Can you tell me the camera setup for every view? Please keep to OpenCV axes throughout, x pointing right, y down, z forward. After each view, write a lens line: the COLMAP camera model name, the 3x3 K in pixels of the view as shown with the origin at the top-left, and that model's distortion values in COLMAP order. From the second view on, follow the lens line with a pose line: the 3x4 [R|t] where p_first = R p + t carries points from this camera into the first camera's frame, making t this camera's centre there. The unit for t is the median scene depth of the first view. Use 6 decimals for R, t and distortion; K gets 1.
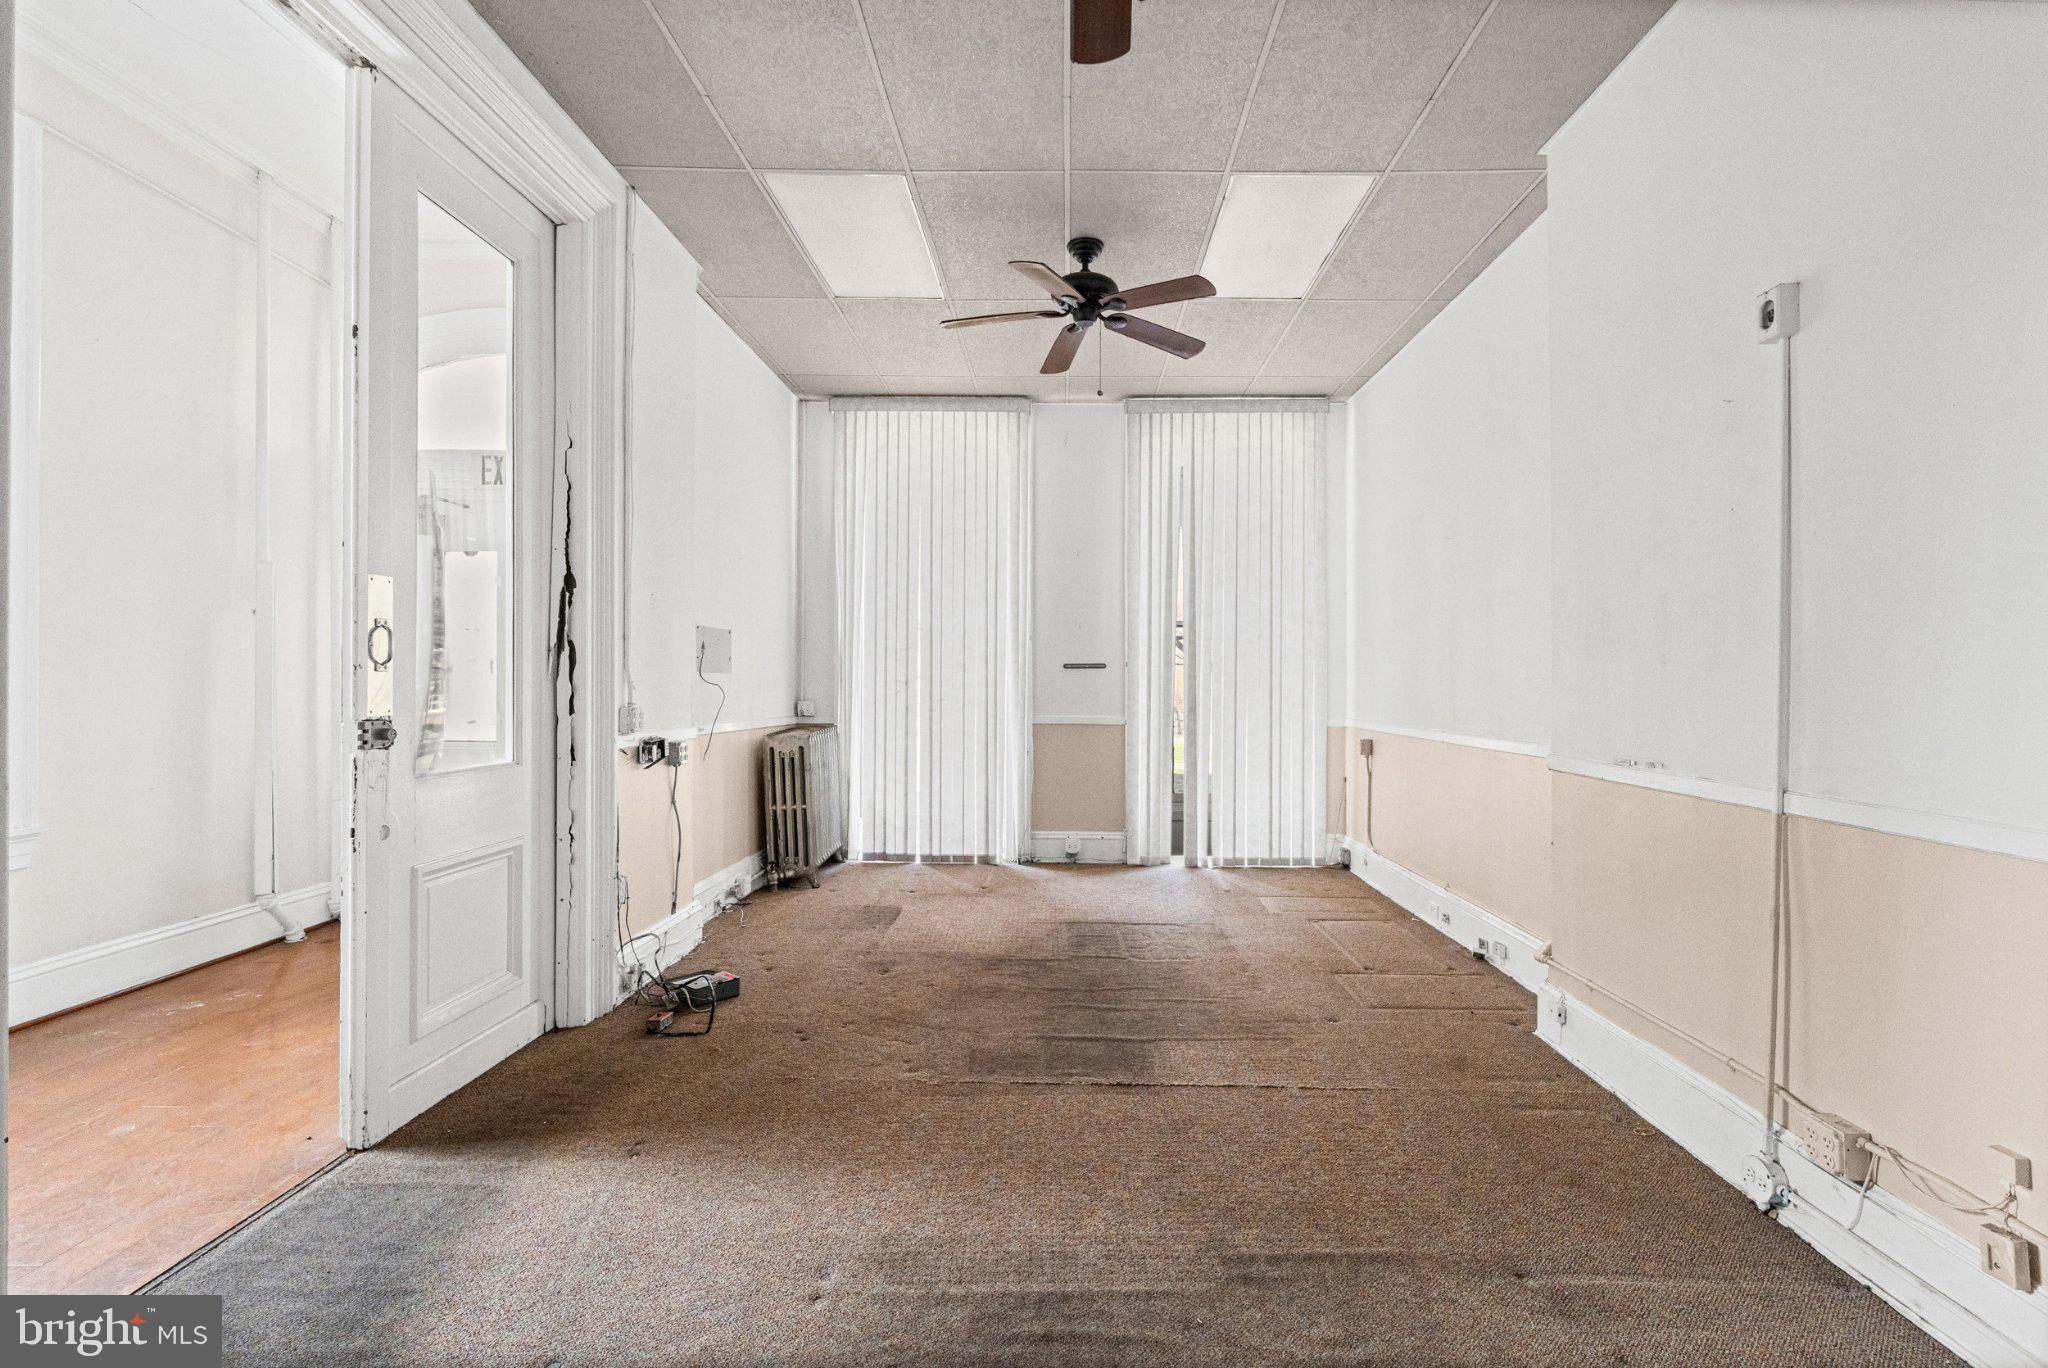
lens RADIAL K [[921.0, 0, 1030.5], [0, 921.0, 680.6], [0, 0, 1]] dist [-0.000018, -0.001480]
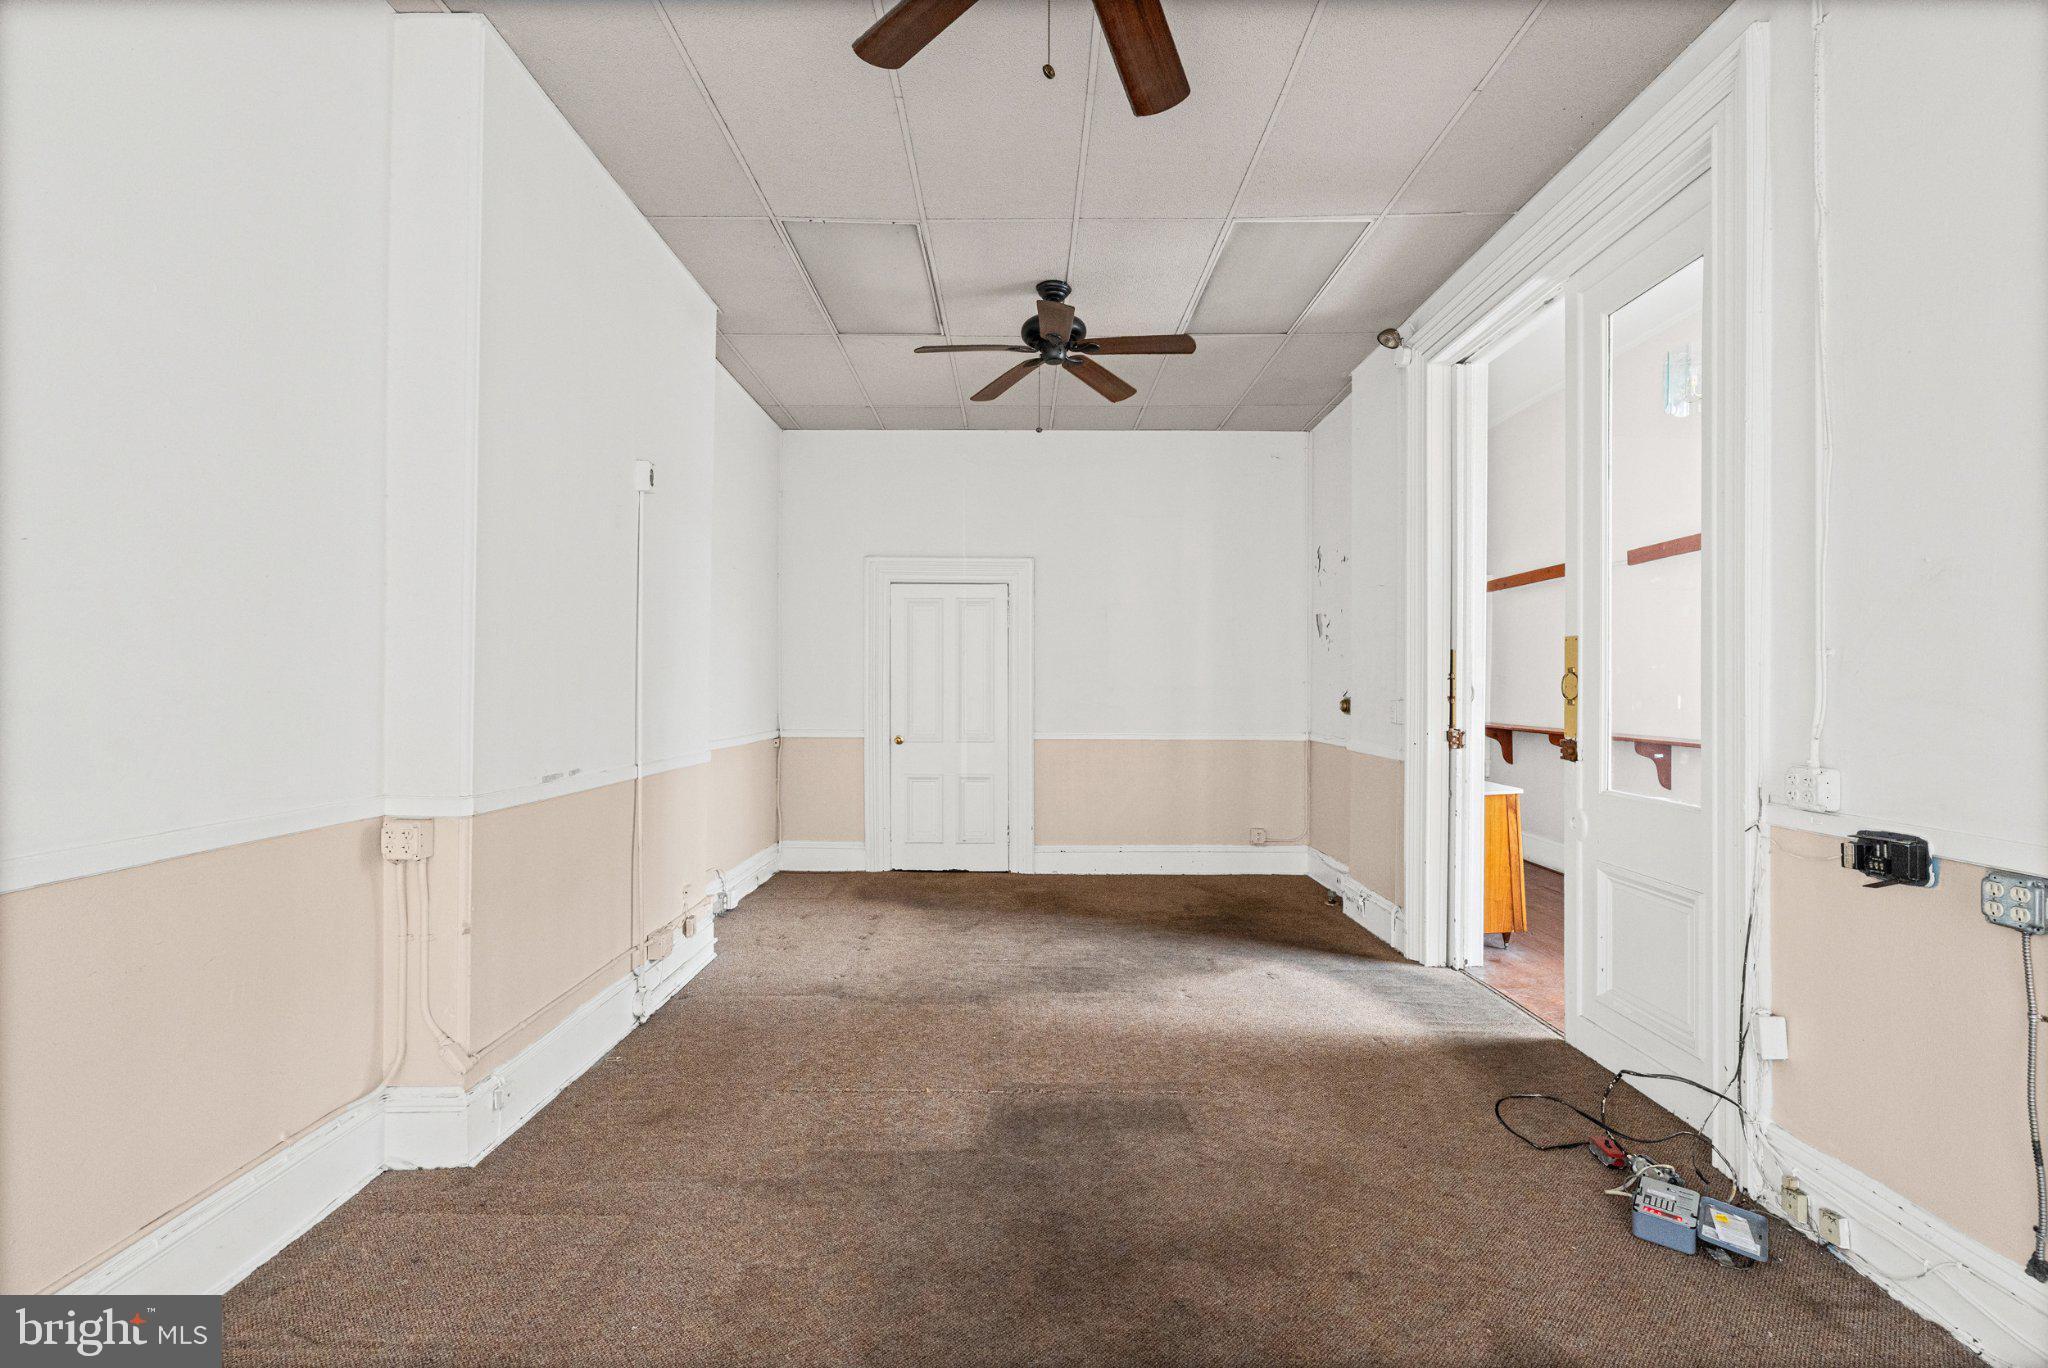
lens RADIAL K [[921.0, 0, 1022.1], [0, 921.0, 685.9], [0, 0, 1]] dist [-0.000018, -0.001480]
pose [[-0.999382, -0.015994, -0.031296, 0.144132], [-0.016069, 0.999869, 0.002132, -0.025502], [0.031258, 0.002633, -0.999508, 2.035288]]
